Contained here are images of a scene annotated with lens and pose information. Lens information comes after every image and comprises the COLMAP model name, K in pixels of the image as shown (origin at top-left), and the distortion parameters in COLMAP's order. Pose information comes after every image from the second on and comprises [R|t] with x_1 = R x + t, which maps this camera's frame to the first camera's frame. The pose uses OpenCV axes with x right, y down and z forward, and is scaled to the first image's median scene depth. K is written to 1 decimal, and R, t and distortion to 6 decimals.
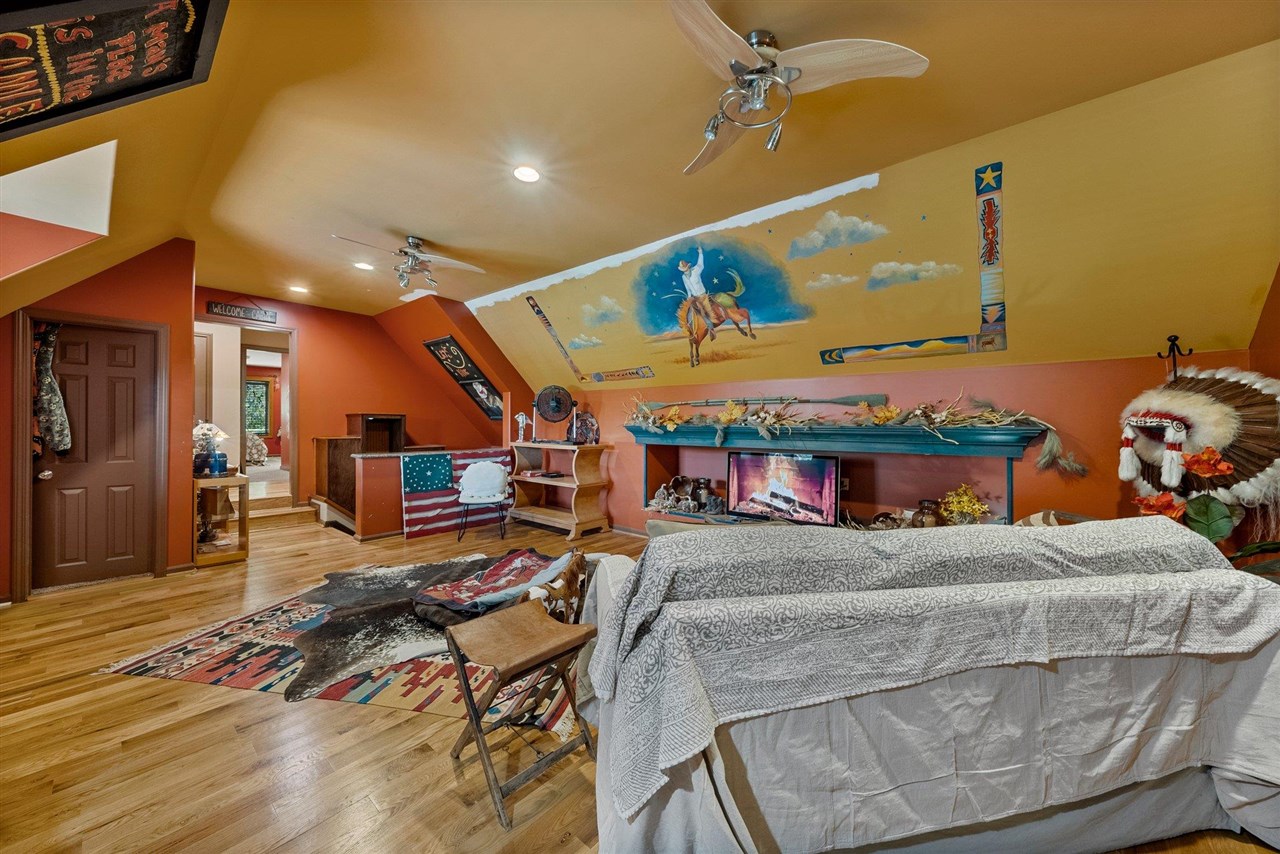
lens RADIAL K [[443.5, 0, 640.4], [0, 443.5, 426.9], [0, 0, 1]] dist [-0.000242, 0.000094]
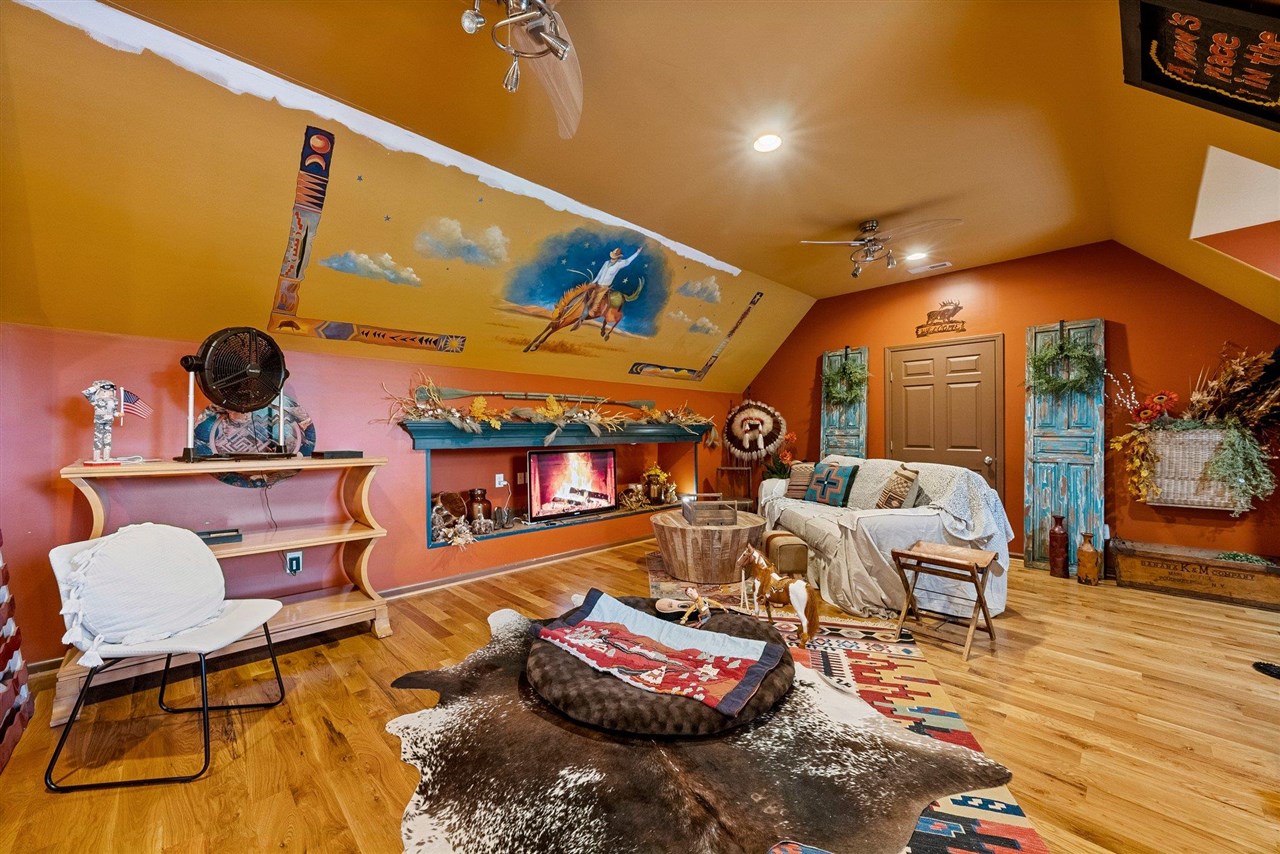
lens RADIAL K [[477.7, 0, 639.5], [0, 477.7, 427.2], [0, 0, 1]] dist [-0.004783, 0.001232]
pose [[0.121764, 0.000641, 0.992559, -0.892605], [0.004198, 0.999991, -0.001161, 0.009717], [-0.992550, 0.004308, 0.121760, 0.810810]]
